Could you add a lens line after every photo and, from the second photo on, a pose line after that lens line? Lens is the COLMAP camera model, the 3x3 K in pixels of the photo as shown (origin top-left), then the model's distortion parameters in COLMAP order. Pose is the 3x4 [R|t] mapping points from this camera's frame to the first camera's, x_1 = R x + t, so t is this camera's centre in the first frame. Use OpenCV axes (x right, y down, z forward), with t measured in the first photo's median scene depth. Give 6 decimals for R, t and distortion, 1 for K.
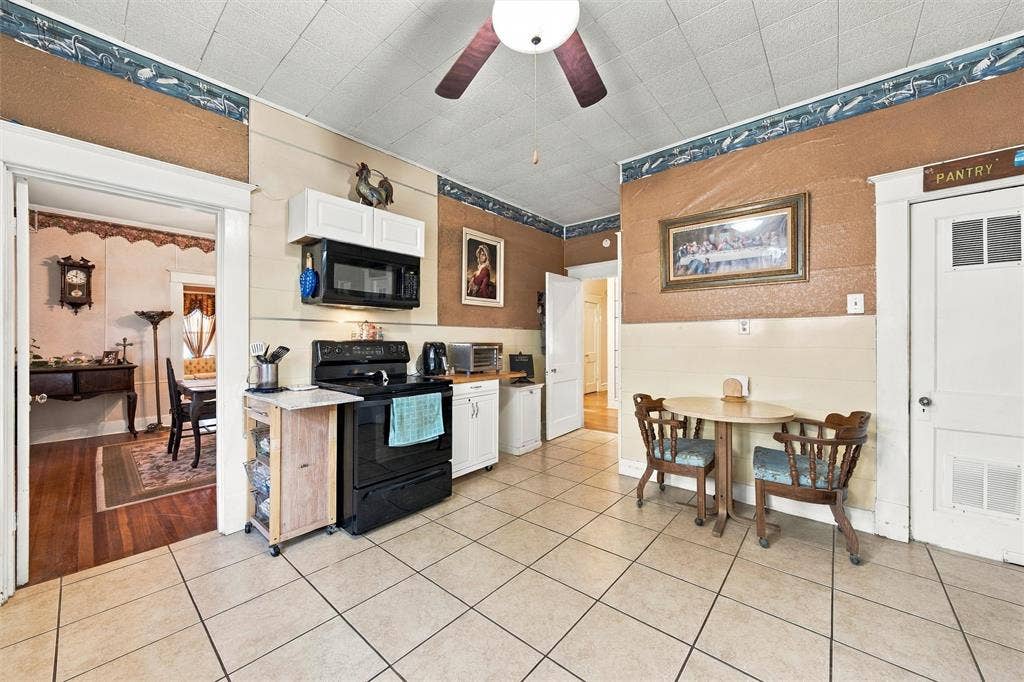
lens RADIAL K [[376.2, 0, 510.5], [0, 376.2, 342.0], [0, 0, 1]] dist [-0.001400, -0.000185]
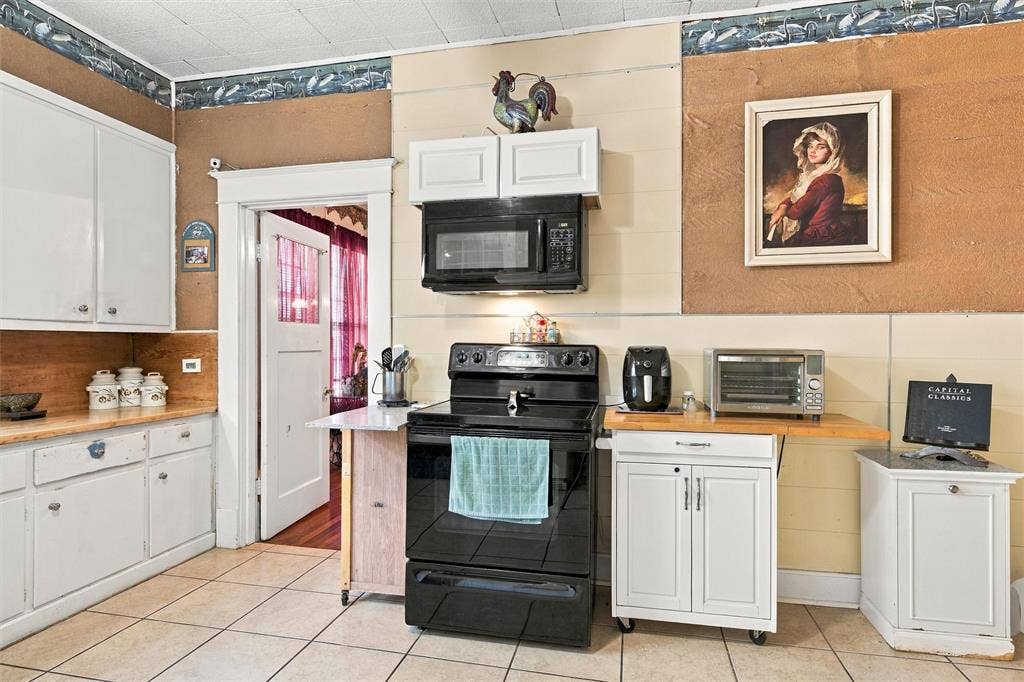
lens RADIAL K [[560.8, 0, 510.7], [0, 560.8, 344.8], [0, 0, 1]] dist [0.003858, 0.001747]
pose [[0.480536, 0.004372, -0.876964, 0.412755], [-0.006339, 0.999979, 0.001512, -0.002539], [0.876952, 0.004832, 0.480554, 0.477754]]
